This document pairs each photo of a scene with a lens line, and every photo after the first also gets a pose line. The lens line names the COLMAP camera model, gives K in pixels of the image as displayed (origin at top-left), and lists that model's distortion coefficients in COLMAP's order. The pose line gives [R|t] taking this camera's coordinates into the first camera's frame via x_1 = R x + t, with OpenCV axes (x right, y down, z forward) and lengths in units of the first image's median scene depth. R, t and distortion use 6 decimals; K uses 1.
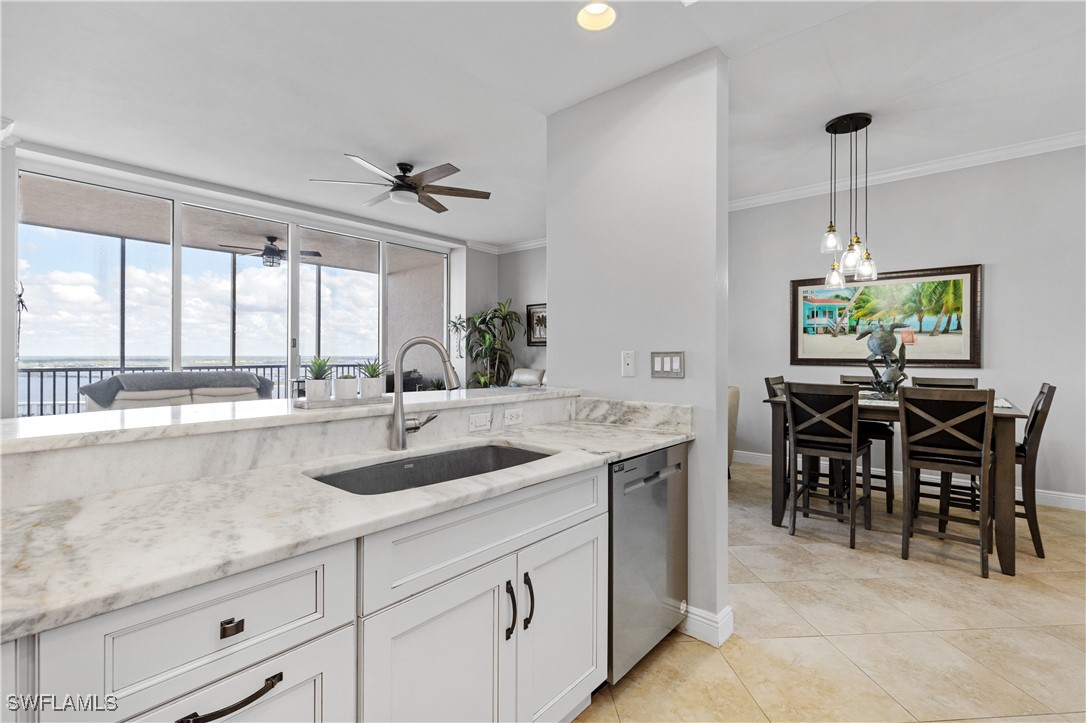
lens RADIAL K [[496.0, 0, 523.6], [0, 496.0, 352.8], [0, 0, 1]] dist [0.005119, 0.000432]
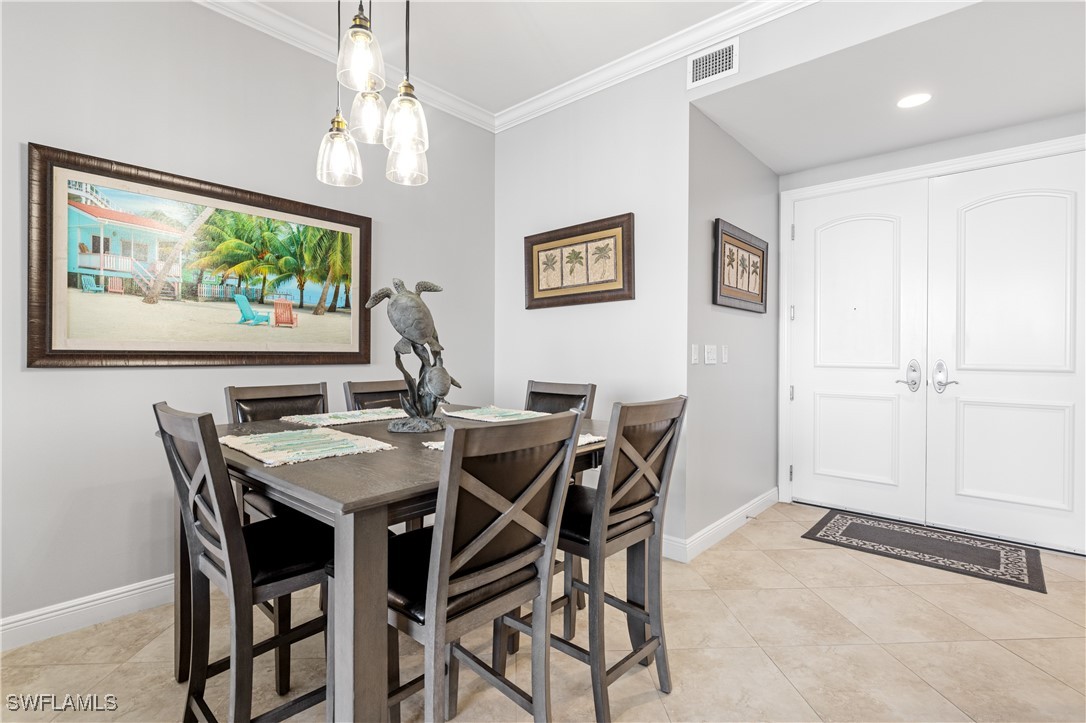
lens RADIAL K [[514.1, 0, 544.7], [0, 514.1, 358.2], [0, 0, 1]] dist [-0.001485, 0.001110]
pose [[-0.008433, -0.012717, 0.999884, 0.166007], [-0.007926, 0.999889, 0.012650, 0.010559], [-0.999933, -0.007819, -0.008532, 0.705182]]
